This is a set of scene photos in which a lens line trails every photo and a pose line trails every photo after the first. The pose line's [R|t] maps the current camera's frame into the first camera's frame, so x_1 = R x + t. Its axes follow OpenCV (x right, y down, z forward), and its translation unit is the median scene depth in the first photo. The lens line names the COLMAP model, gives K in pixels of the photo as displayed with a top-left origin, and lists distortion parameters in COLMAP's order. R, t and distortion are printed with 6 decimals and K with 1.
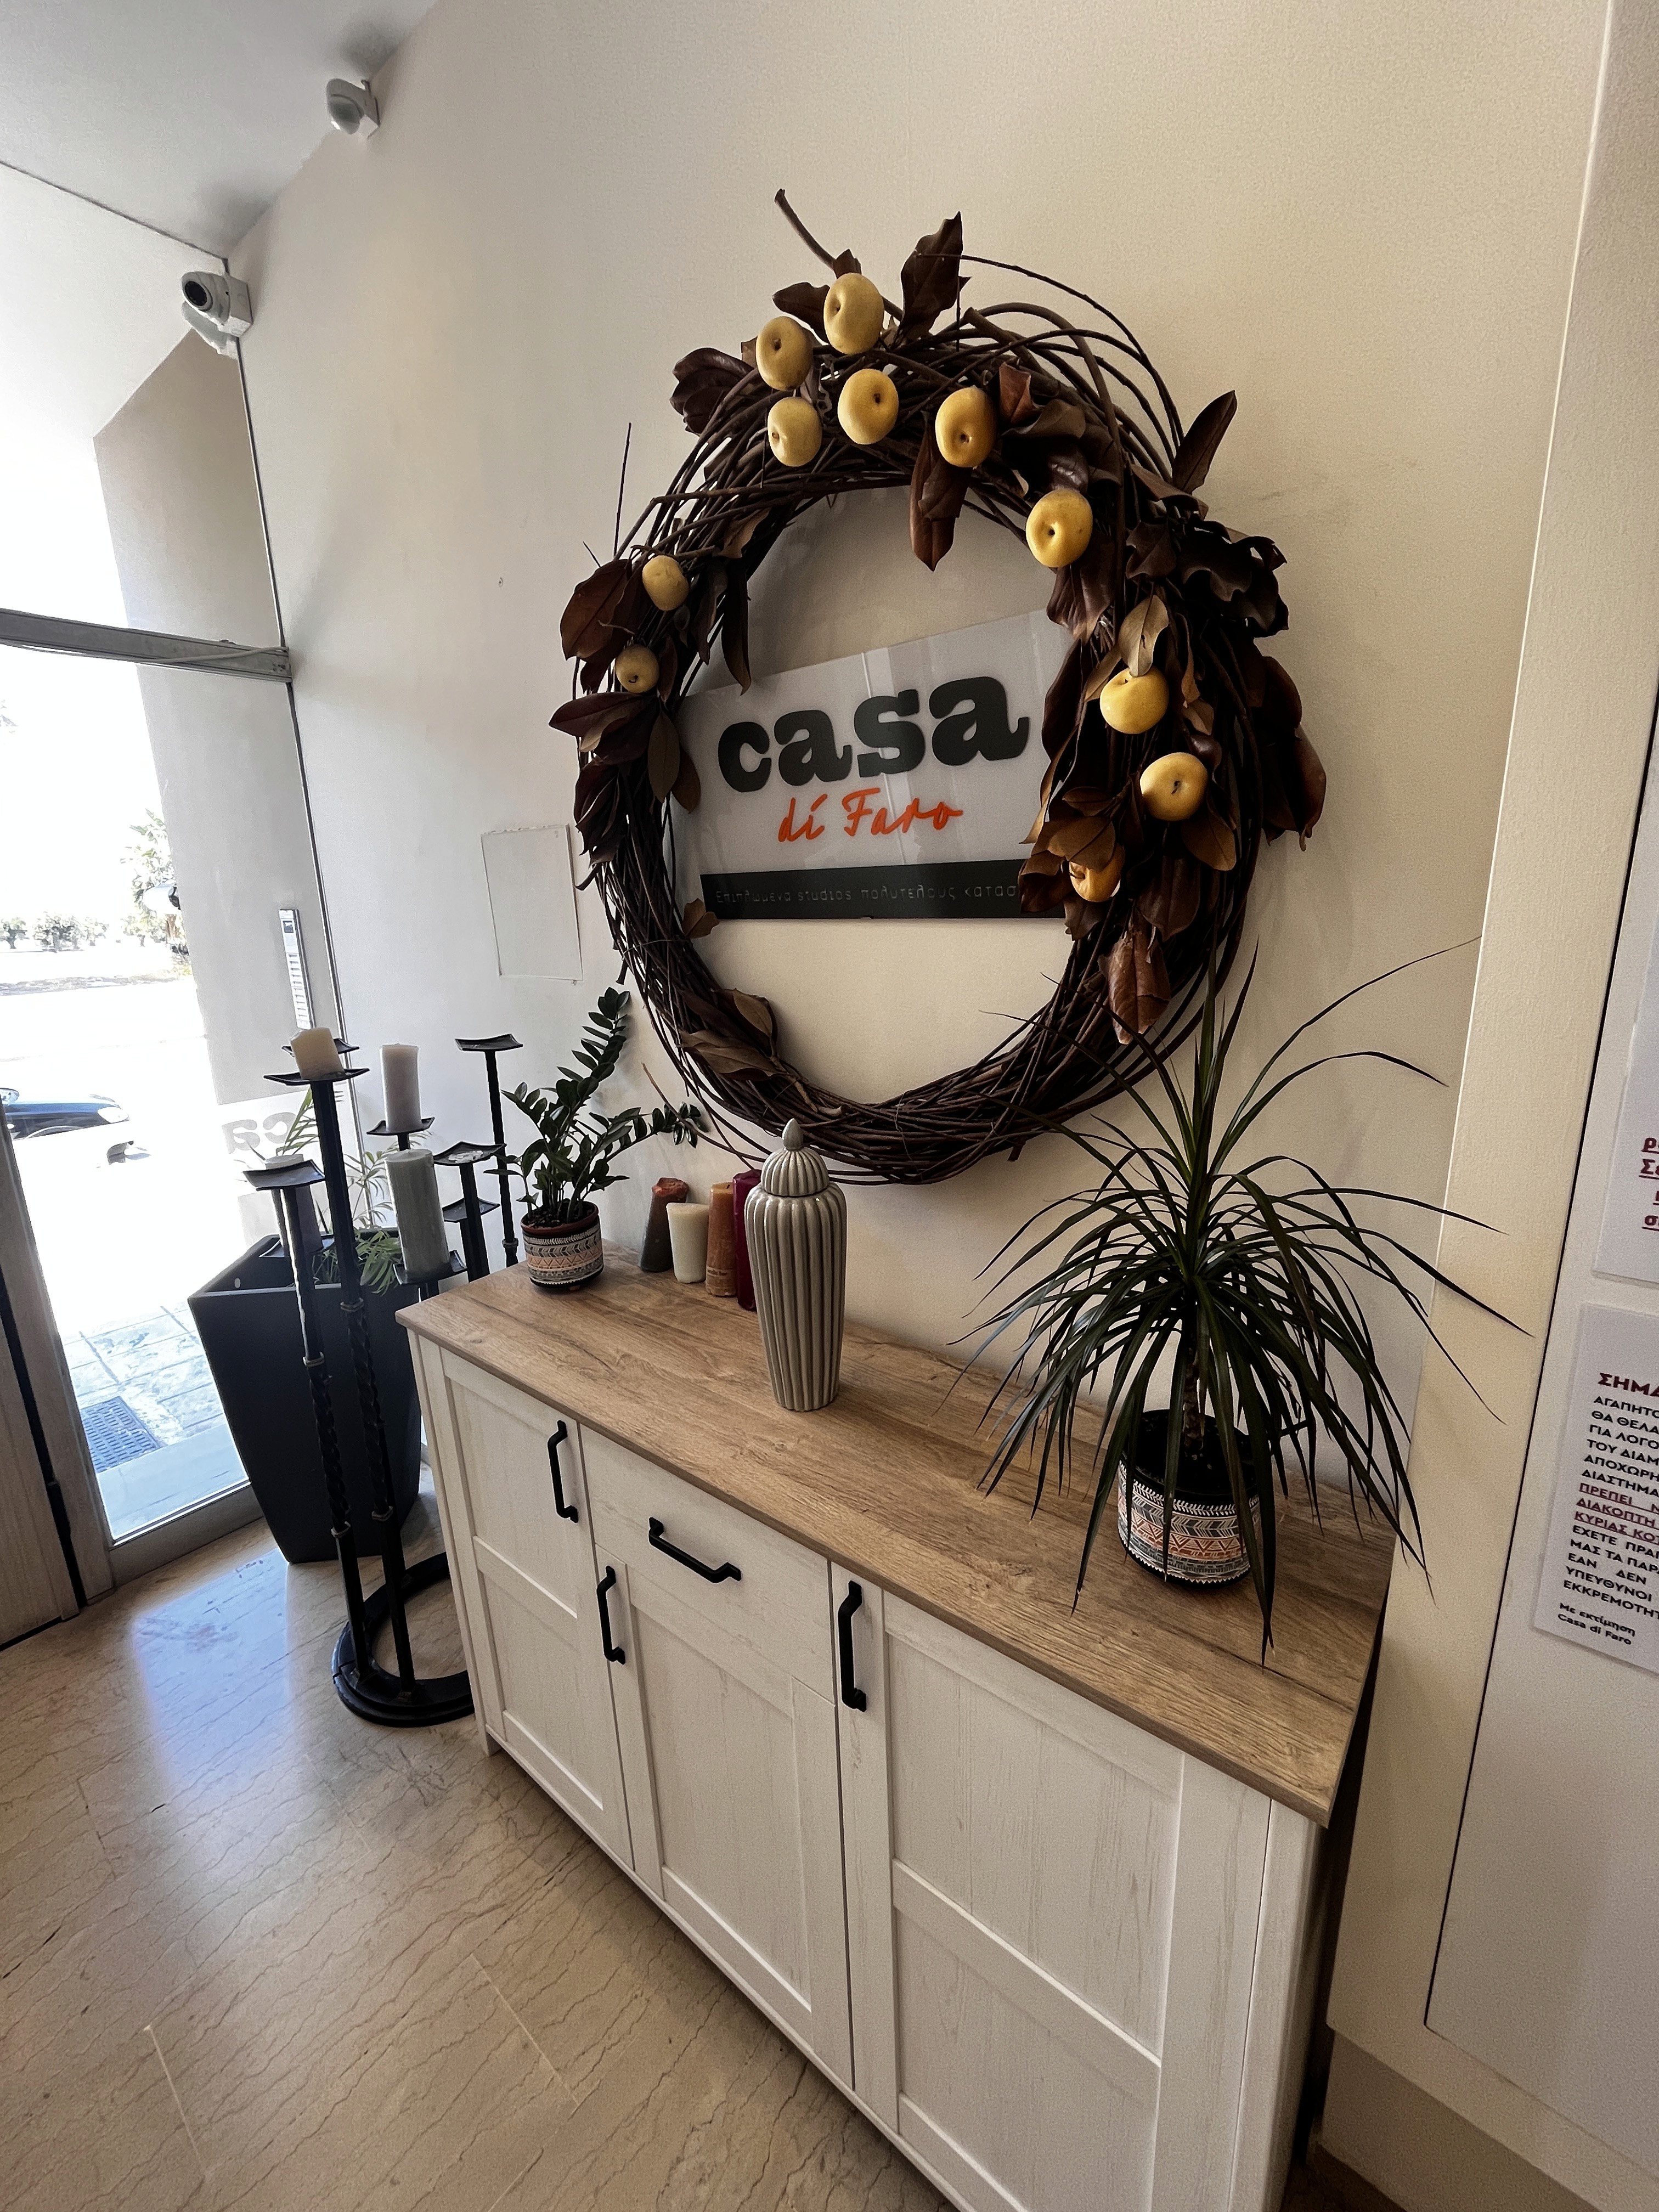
lens RADIAL K [[911.3, 0, 836.1], [0, 911.3, 1104.5], [0, 0, 1]] dist [-0.001565, 0.000028]
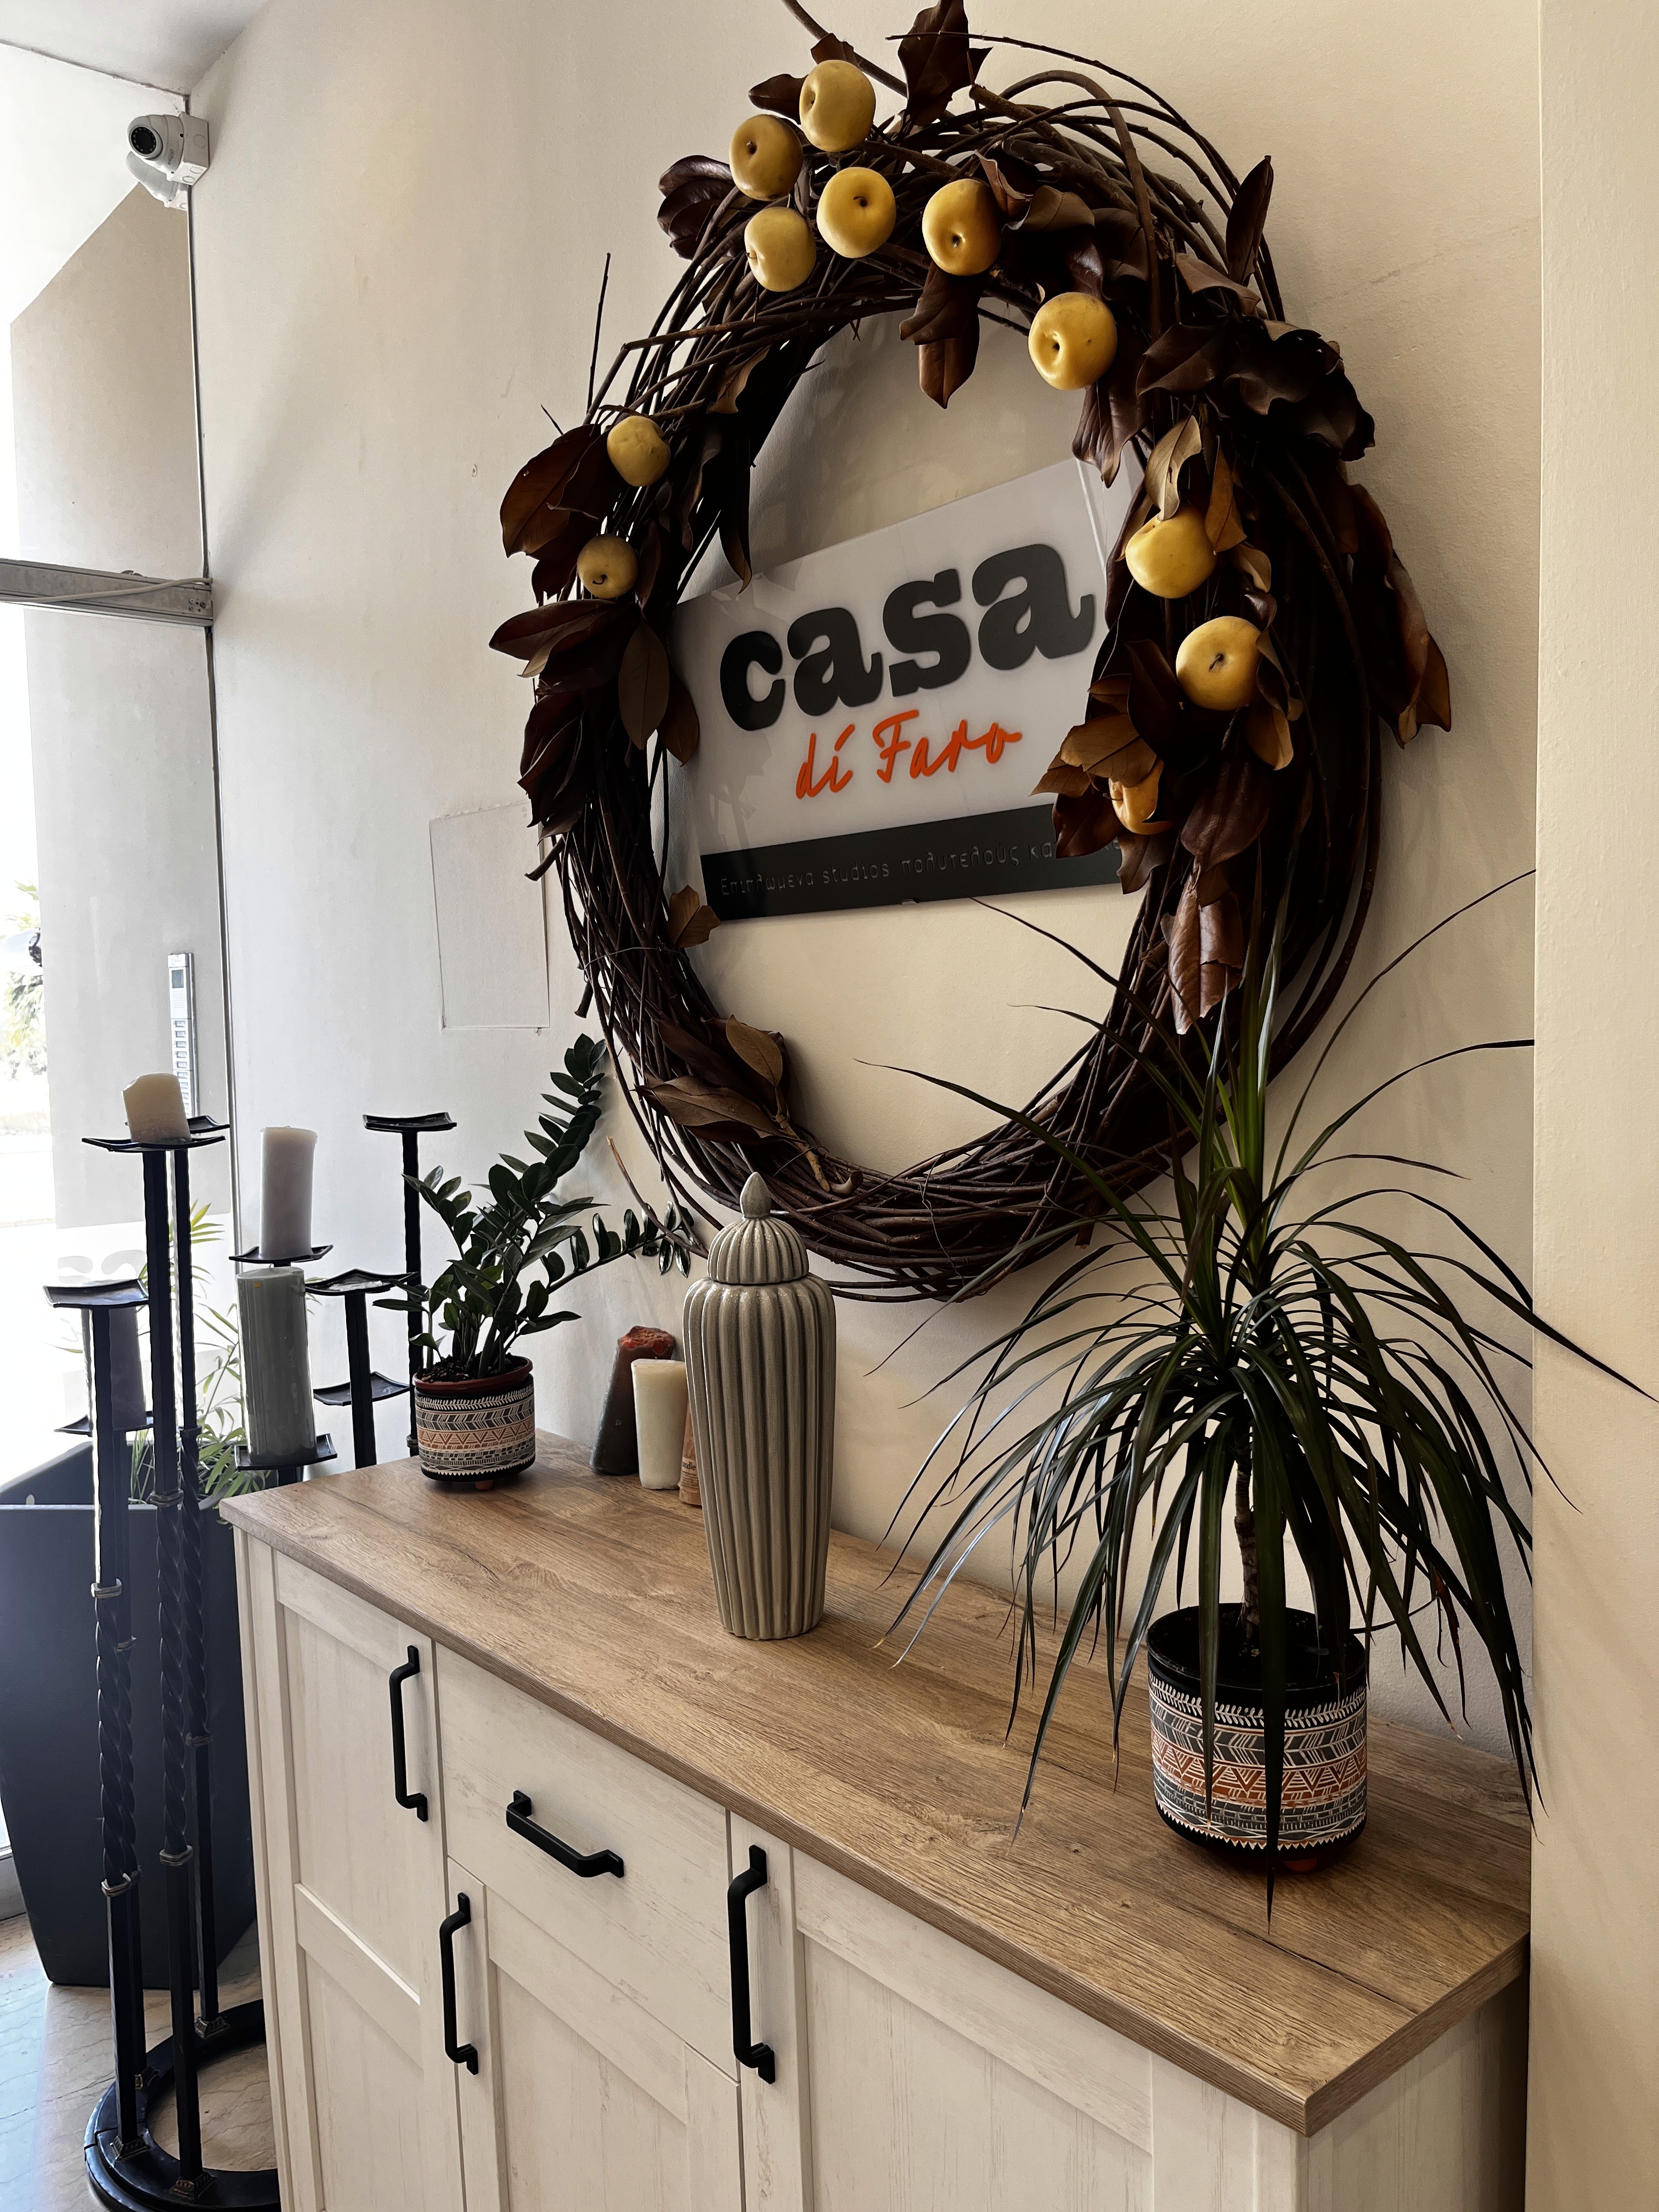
lens RADIAL K [[1701.2, 0, 829.5], [0, 1701.2, 1106.0], [0, 0, 1]] dist [0.074578, -0.118236]
pose [[0.979879, 0.017254, -0.198847, 0.235154], [-0.050260, 0.985484, -0.162158, 0.154584], [0.193163, 0.168890, 0.966522, -0.202293]]
